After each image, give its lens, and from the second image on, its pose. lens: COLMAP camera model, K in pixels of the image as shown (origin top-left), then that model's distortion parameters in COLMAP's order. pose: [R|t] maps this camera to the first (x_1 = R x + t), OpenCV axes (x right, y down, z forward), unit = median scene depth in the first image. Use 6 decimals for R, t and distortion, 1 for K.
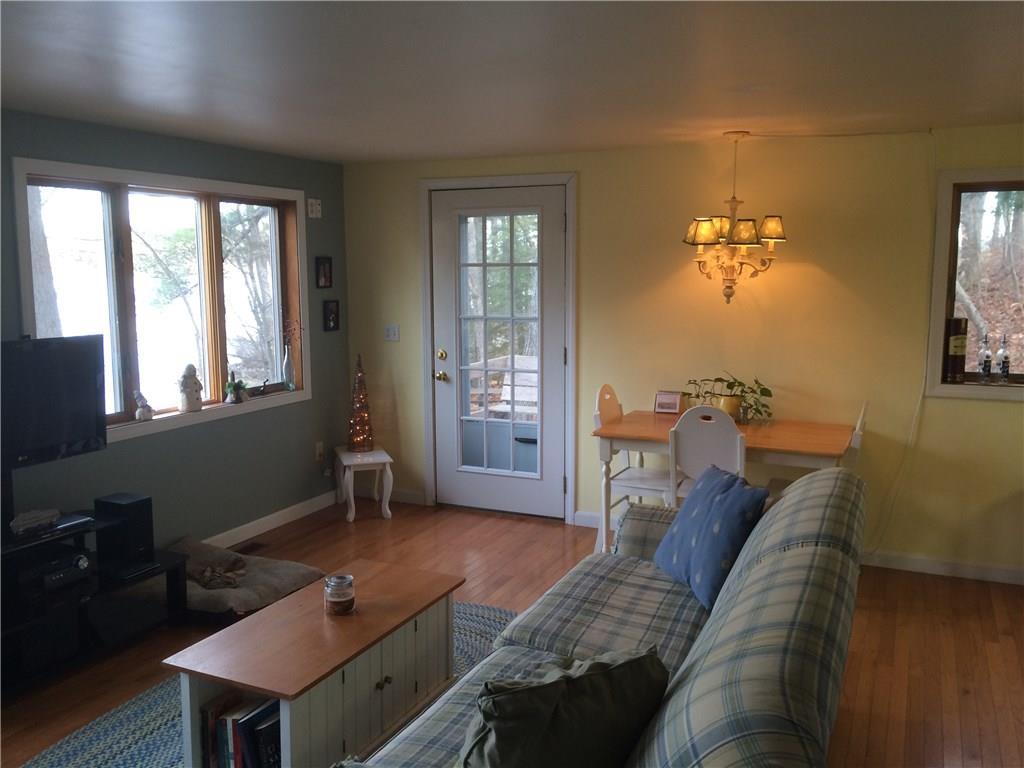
lens RADIAL K [[876.0, 0, 511.5], [0, 876.0, 378.8], [0, 0, 1]] dist [0.066345, -0.047021]
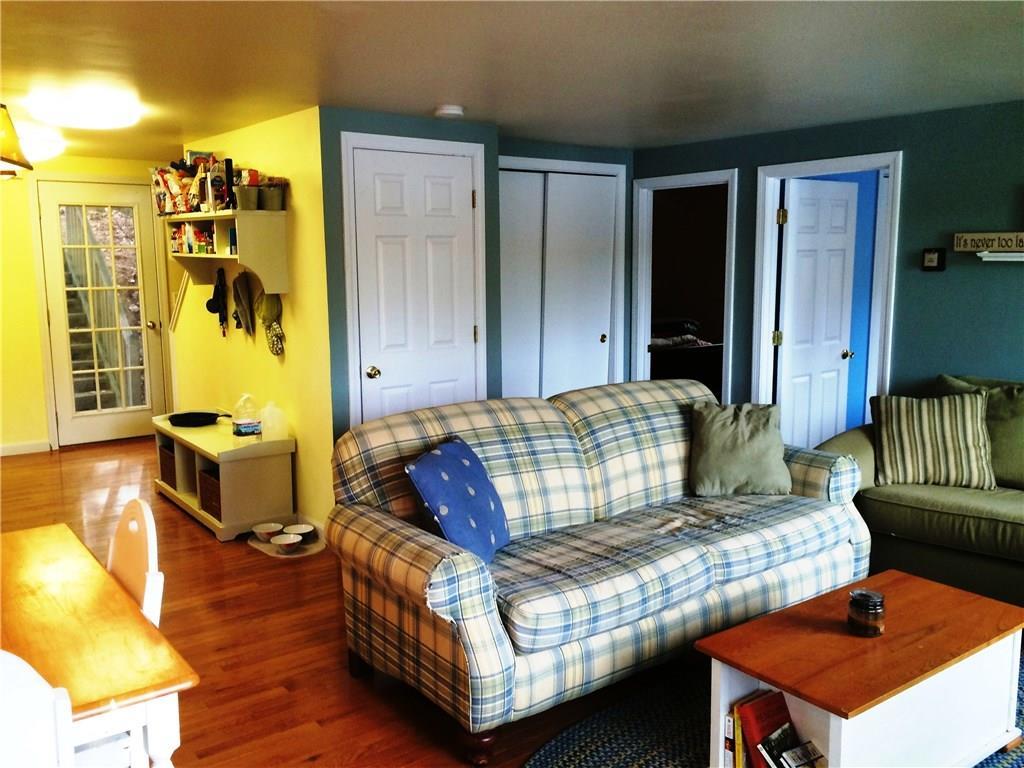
lens RADIAL K [[876.0, 0, 511.6], [0, 876.0, 382.7], [0, 0, 1]] dist [0.066345, -0.047021]
pose [[-0.879027, -0.058959, 0.473112, -0.275098], [0.071590, 0.964751, 0.253240, -0.192824], [-0.471366, 0.256475, -0.843822, 1.832166]]
